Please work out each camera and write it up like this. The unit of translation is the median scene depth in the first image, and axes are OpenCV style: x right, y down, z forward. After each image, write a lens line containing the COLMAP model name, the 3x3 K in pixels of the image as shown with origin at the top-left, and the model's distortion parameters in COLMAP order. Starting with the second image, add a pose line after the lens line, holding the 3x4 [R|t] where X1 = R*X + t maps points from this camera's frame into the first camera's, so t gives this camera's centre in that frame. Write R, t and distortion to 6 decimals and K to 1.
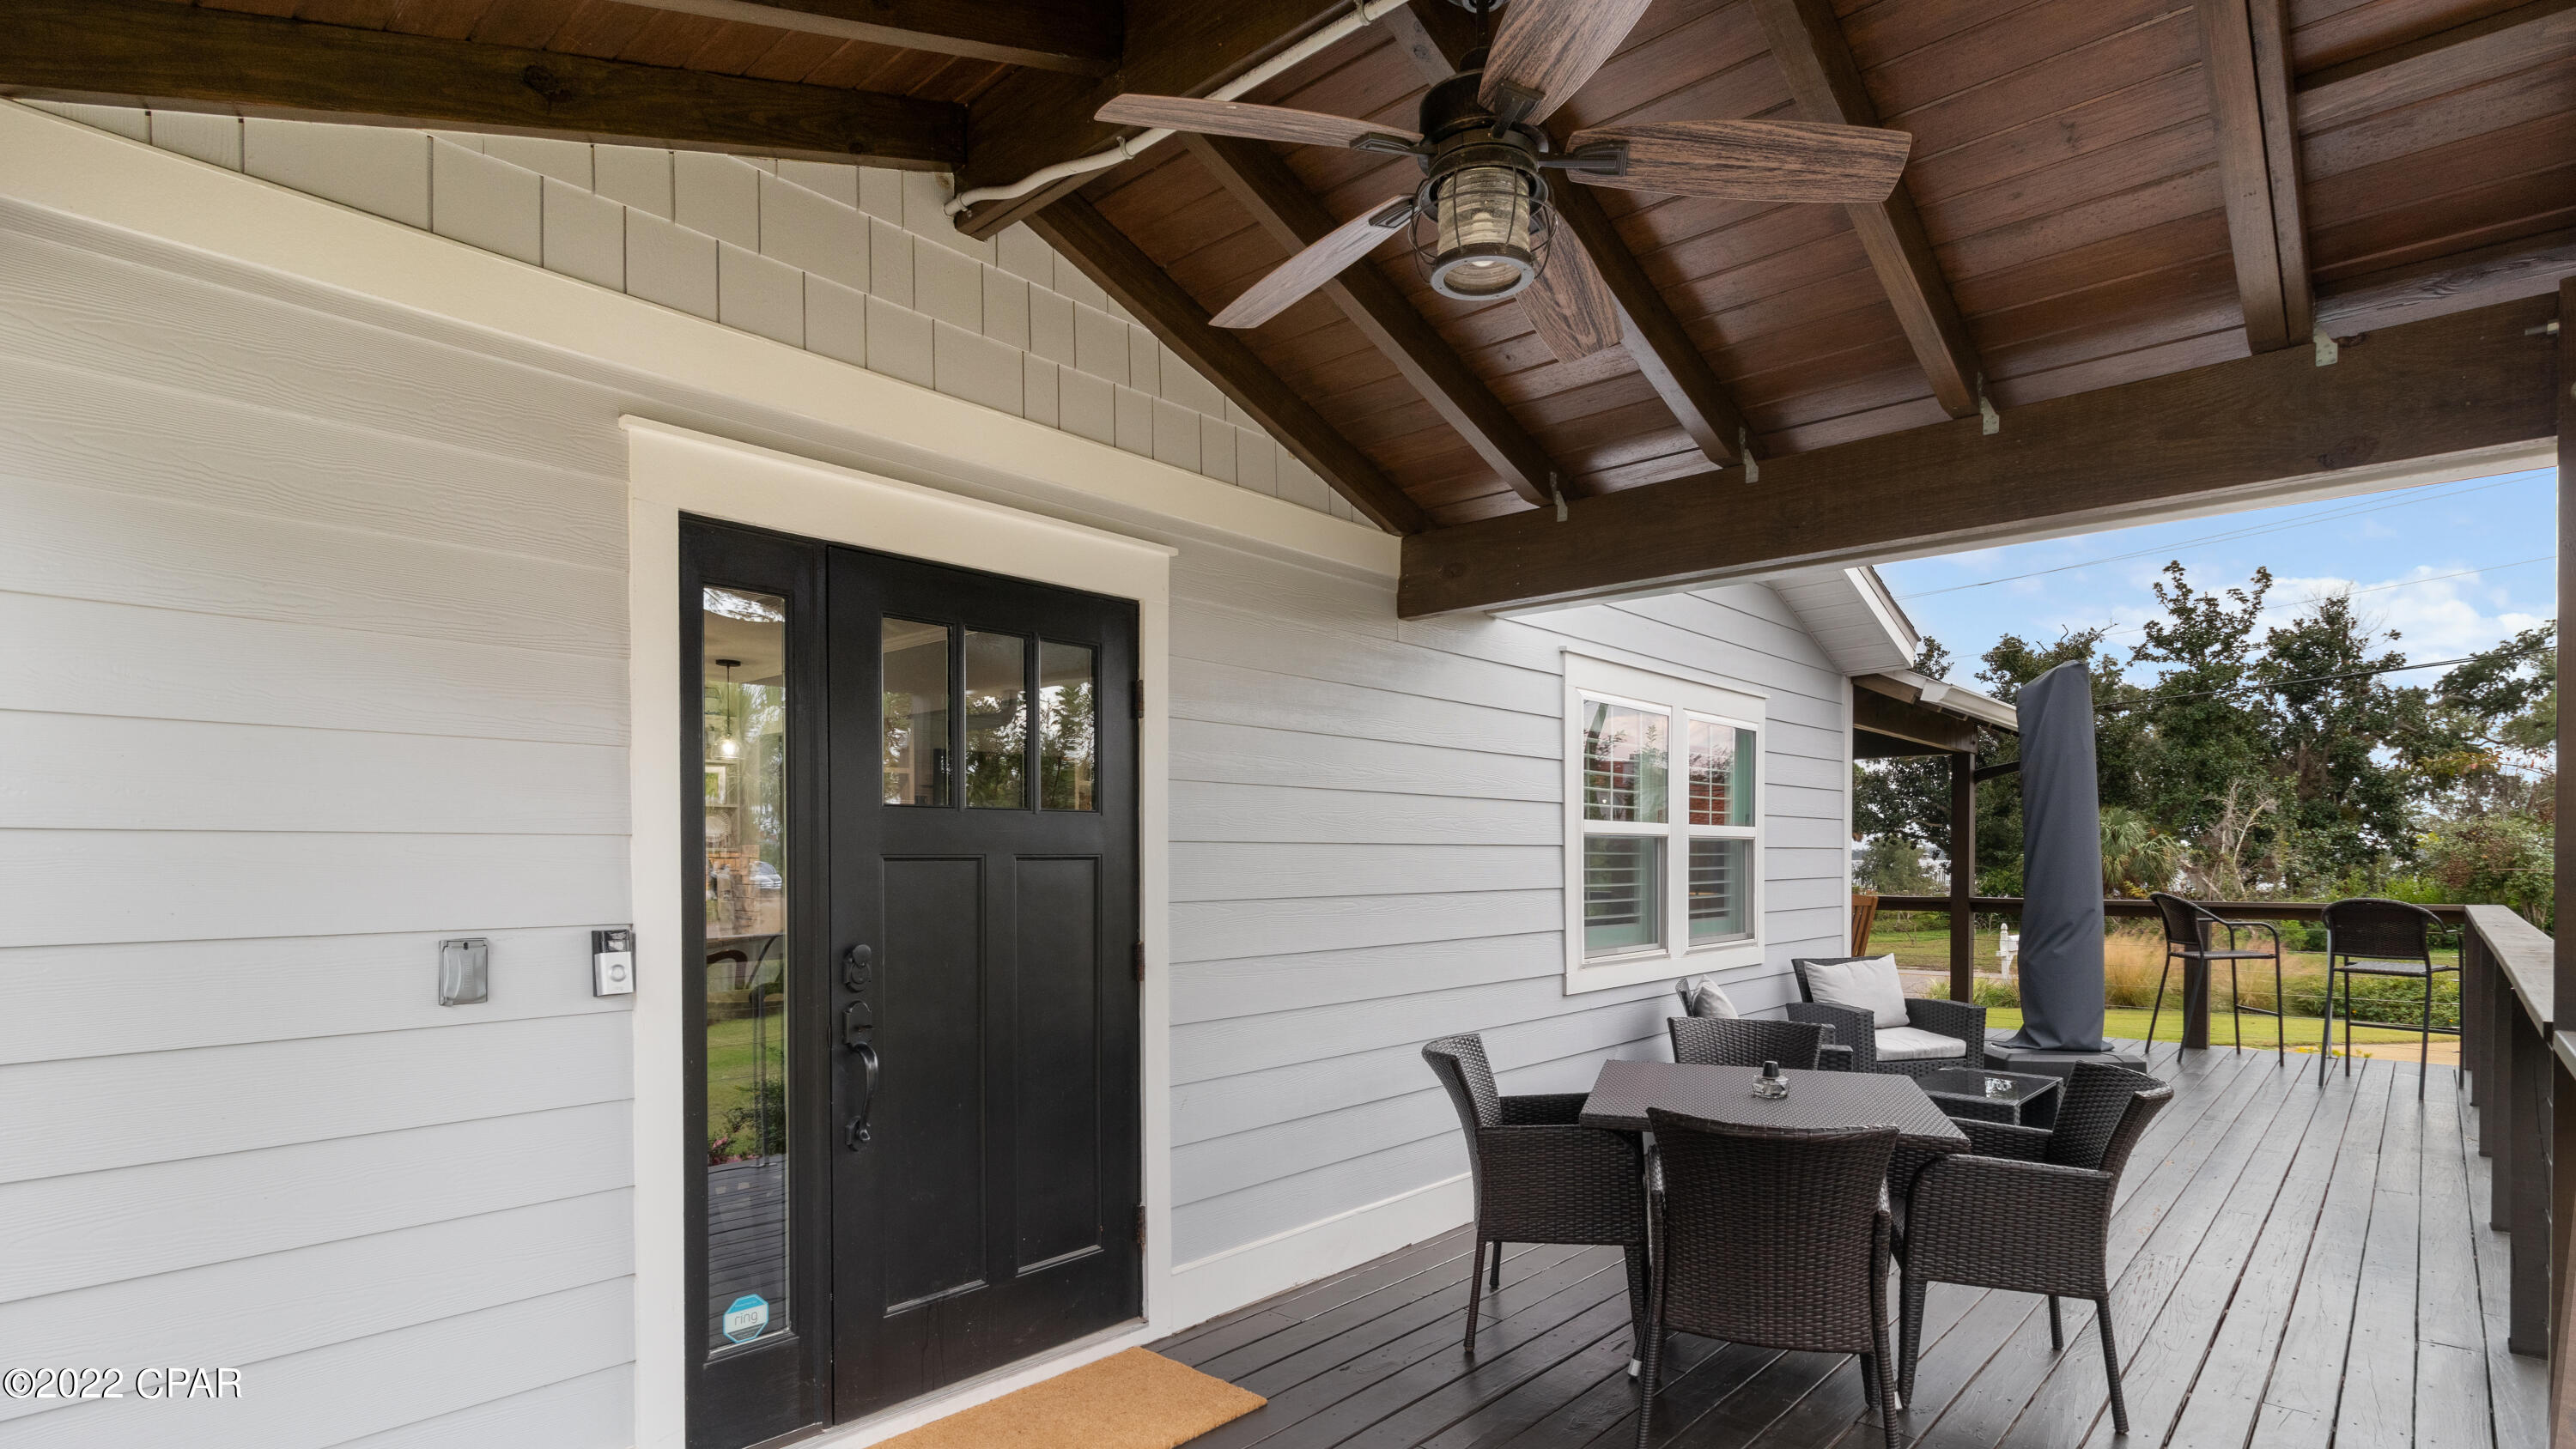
lens RADIAL K [[1249.7, 0, 1285.1], [0, 1249.7, 861.8], [0, 0, 1]] dist [0.002125, 0.001265]
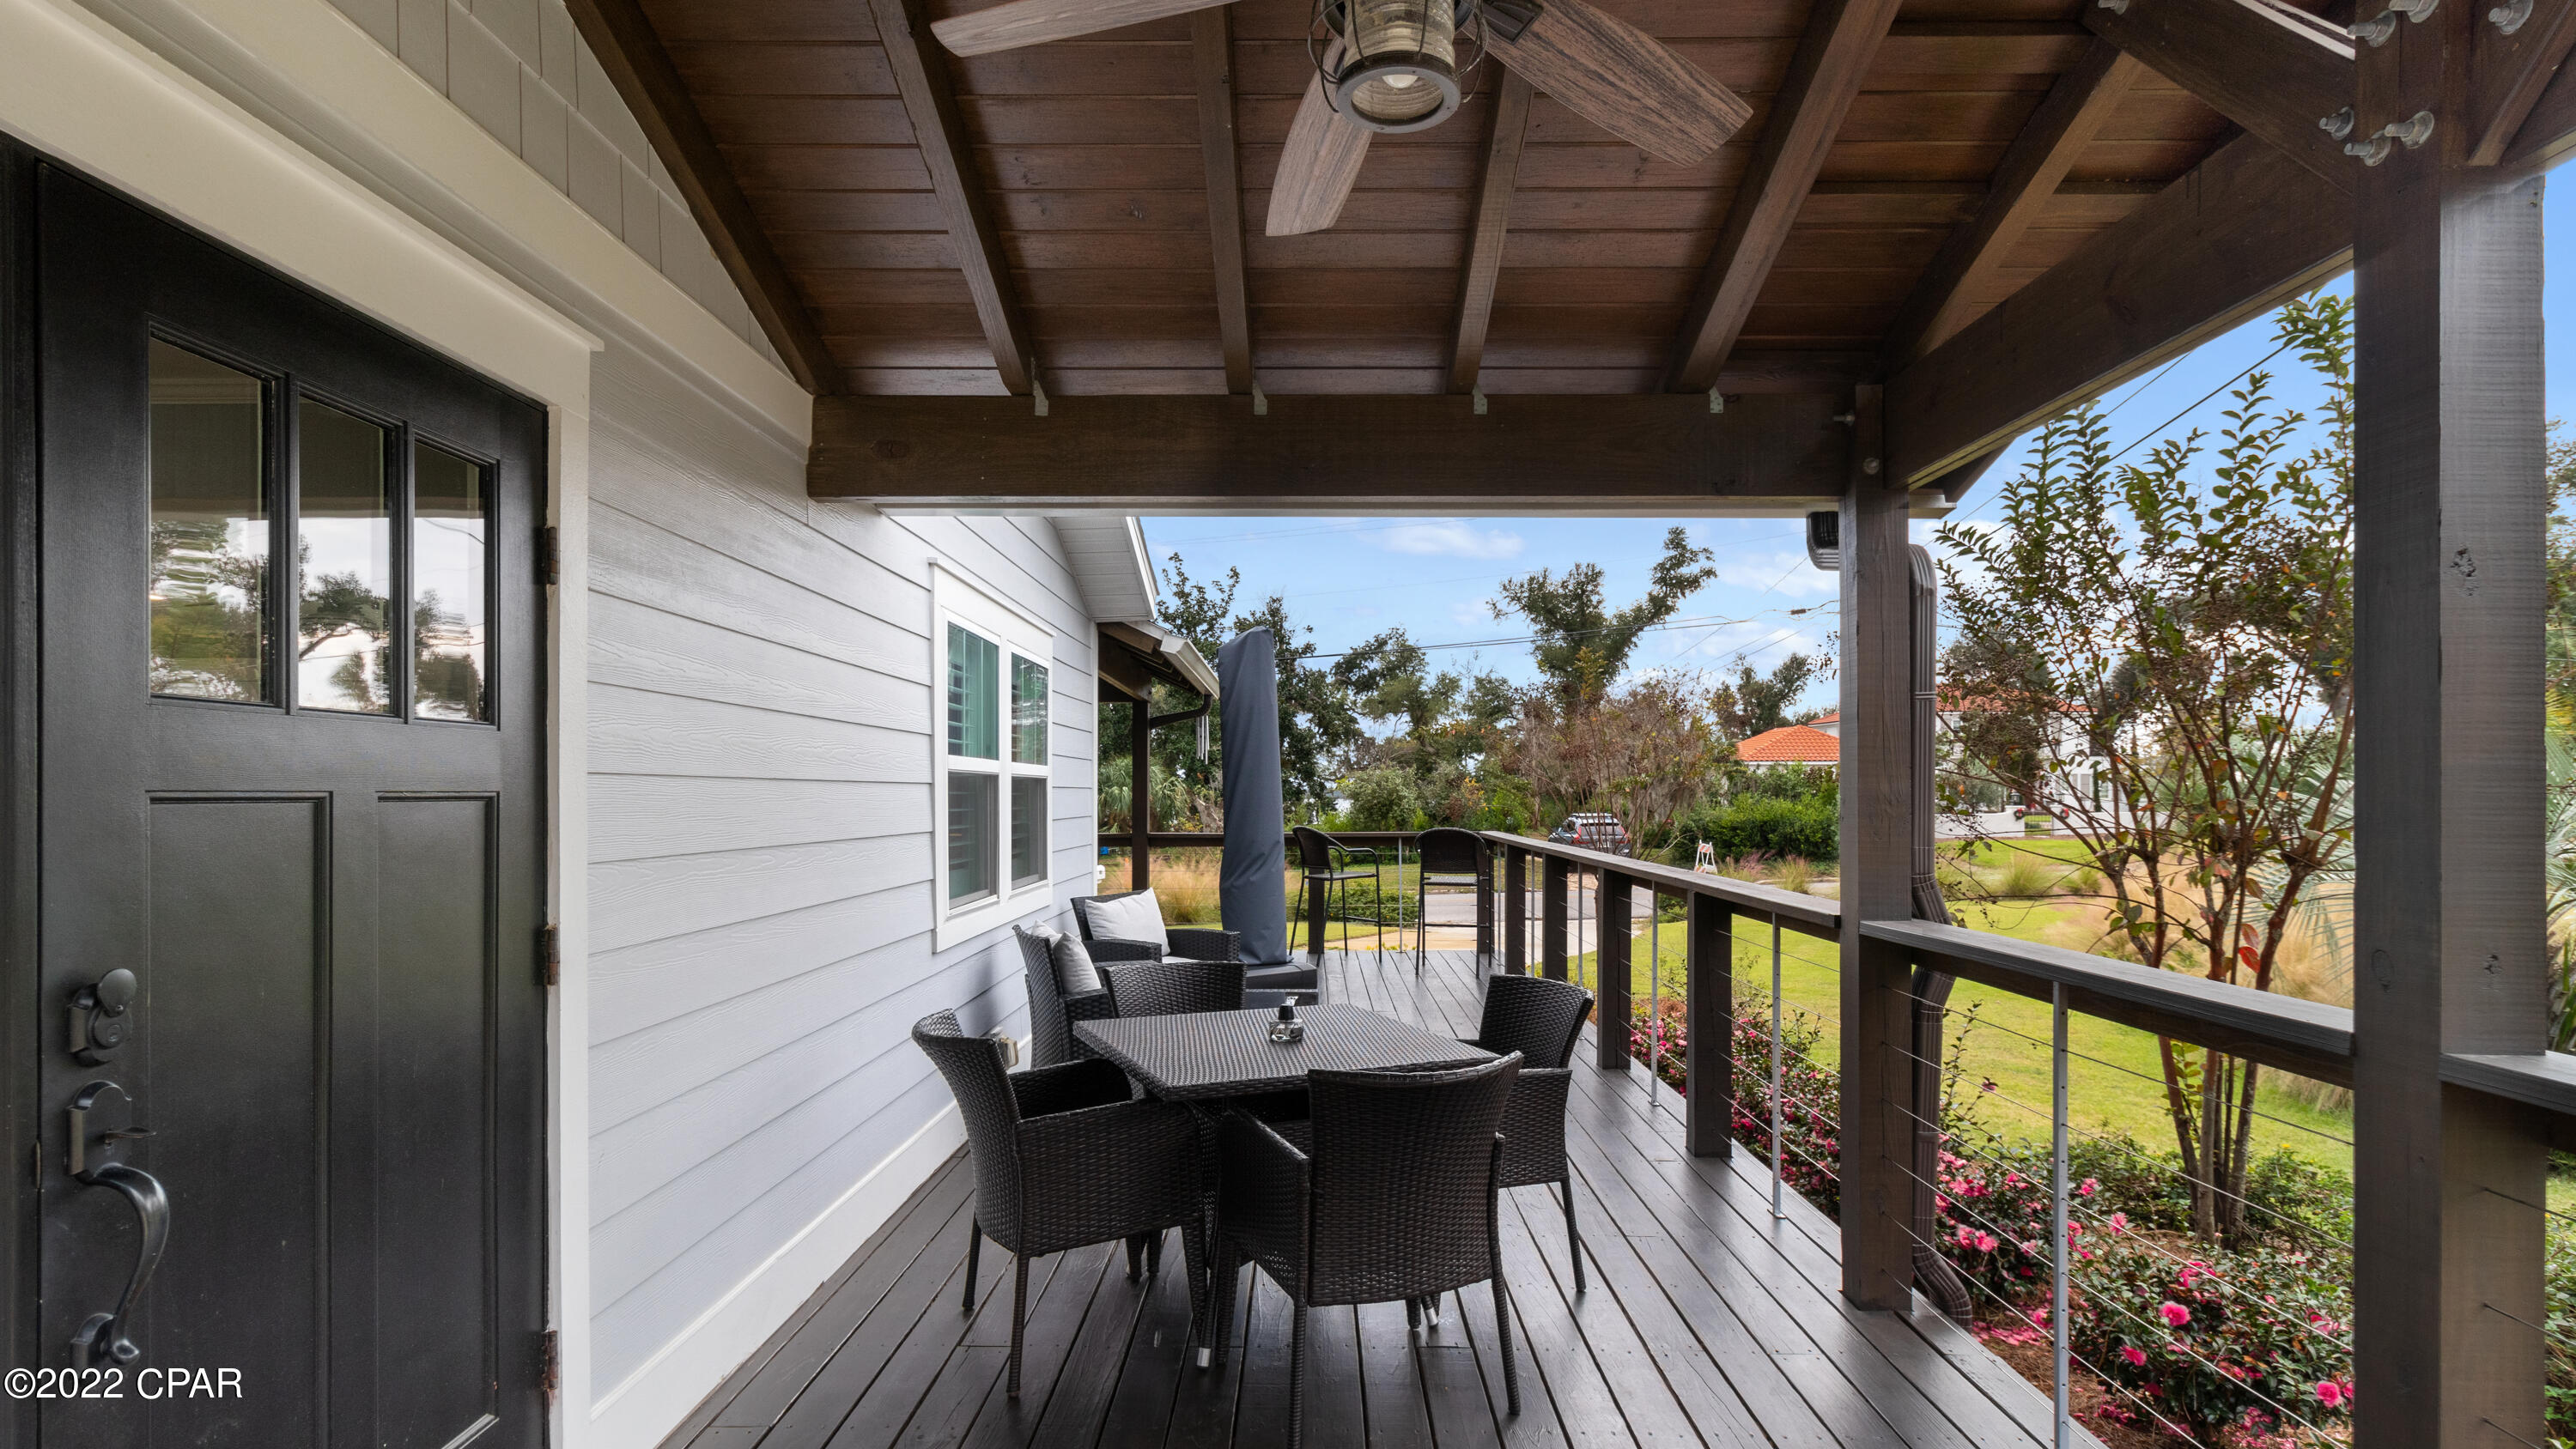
lens RADIAL K [[1257.5, 0, 1289.7], [0, 1257.5, 786.4], [0, 0, 1]] dist [0.000917, 0.000558]
pose [[0.747653, 0.005041, 0.664070, -0.175286], [0.002683, 0.999940, -0.010611, -0.000586], [-0.664084, 0.009715, 0.747595, 0.165911]]
